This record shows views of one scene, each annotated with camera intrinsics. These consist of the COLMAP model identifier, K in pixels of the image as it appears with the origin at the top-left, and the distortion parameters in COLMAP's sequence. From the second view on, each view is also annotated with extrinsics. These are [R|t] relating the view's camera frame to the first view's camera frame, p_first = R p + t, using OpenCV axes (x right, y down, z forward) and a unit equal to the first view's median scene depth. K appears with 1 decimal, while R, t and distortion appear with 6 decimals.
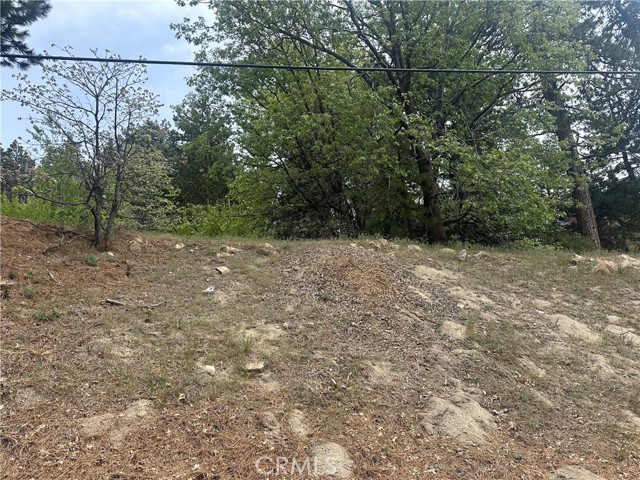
lens RADIAL K [[450.0, 0, 314.8], [0, 450.0, 239.1], [0, 0, 1]] dist [0.064539, -0.083595]
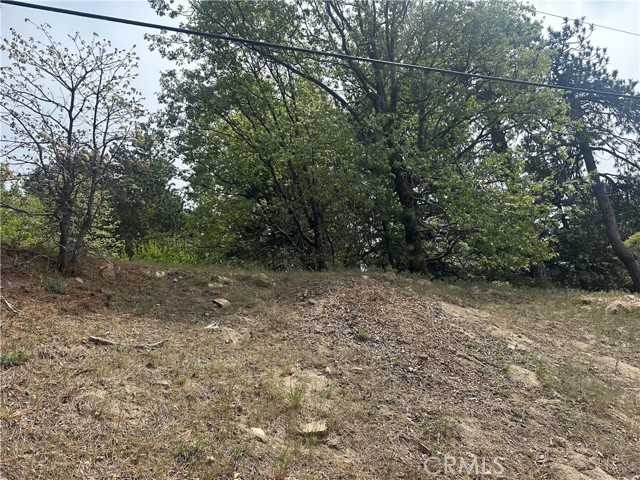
lens RADIAL K [[450.0, 0, 318.5], [0, 450.0, 239.8], [0, 0, 1]] dist [0.064539, -0.083595]
pose [[0.988752, 0.036529, 0.145034, -0.154518], [-0.022949, 0.995287, -0.094224, 0.027813], [-0.147792, 0.089835, 0.984930, 0.149829]]
